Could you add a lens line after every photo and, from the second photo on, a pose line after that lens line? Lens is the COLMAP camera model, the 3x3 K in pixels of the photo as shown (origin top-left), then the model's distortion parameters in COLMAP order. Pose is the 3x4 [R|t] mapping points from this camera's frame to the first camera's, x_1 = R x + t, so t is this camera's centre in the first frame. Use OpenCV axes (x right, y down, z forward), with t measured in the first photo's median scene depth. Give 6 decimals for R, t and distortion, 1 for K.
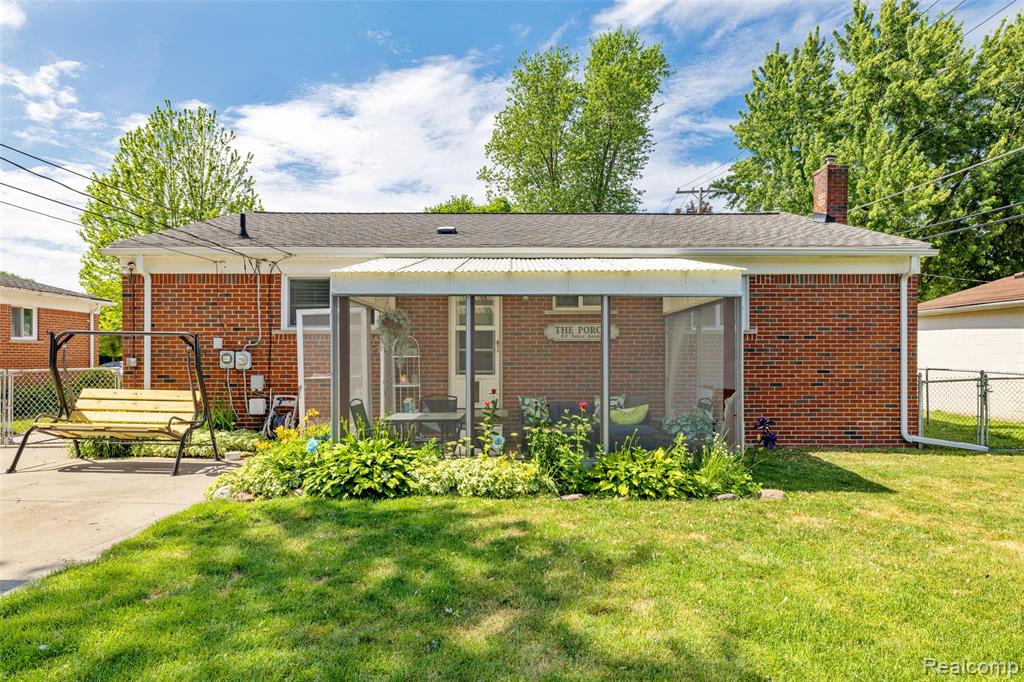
lens RADIAL K [[616.0, 0, 502.6], [0, 616.0, 359.6], [0, 0, 1]] dist [-0.006995, -0.002086]
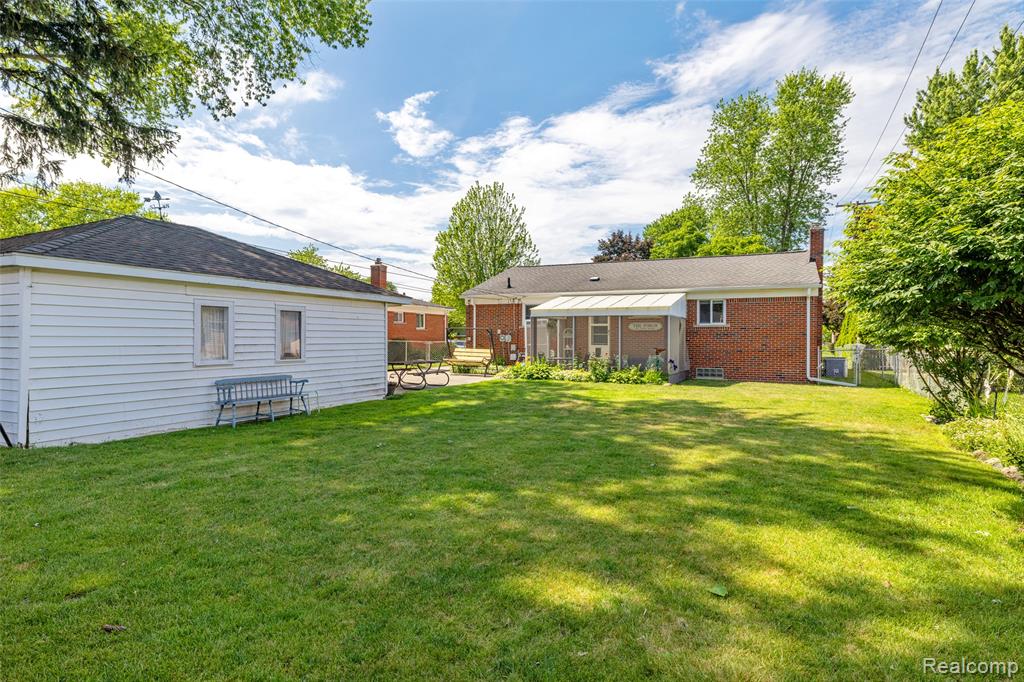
lens RADIAL K [[563.1, 0, 505.7], [0, 563.1, 347.8], [0, 0, 1]] dist [-0.006503, 0.000347]
pose [[0.904671, 0.010861, -0.425973, 0.540649], [-0.004025, 0.999848, 0.016944, 0.000737], [0.426092, -0.013614, 0.904577, -1.067891]]
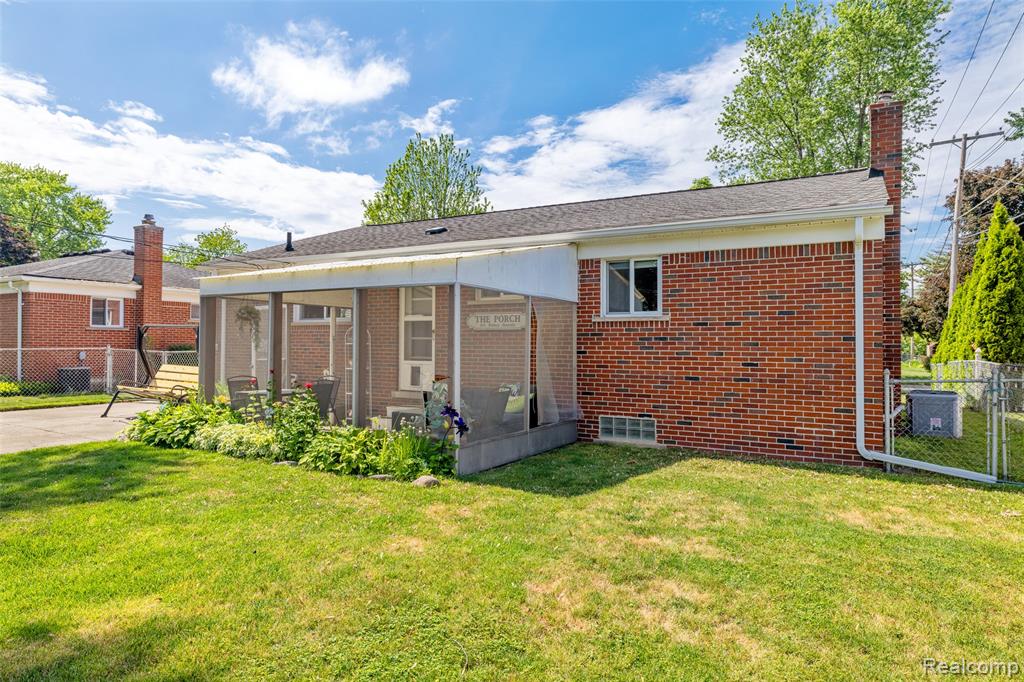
lens RADIAL K [[616.0, 0, 507.8], [0, 616.0, 339.9], [0, 0, 1]] dist [-0.006995, -0.002086]
pose [[0.871003, 0.002725, -0.491270, 0.645665], [-0.010013, 0.999875, -0.012206, -0.000562], [0.491175, 0.015551, 0.870922, 0.112463]]
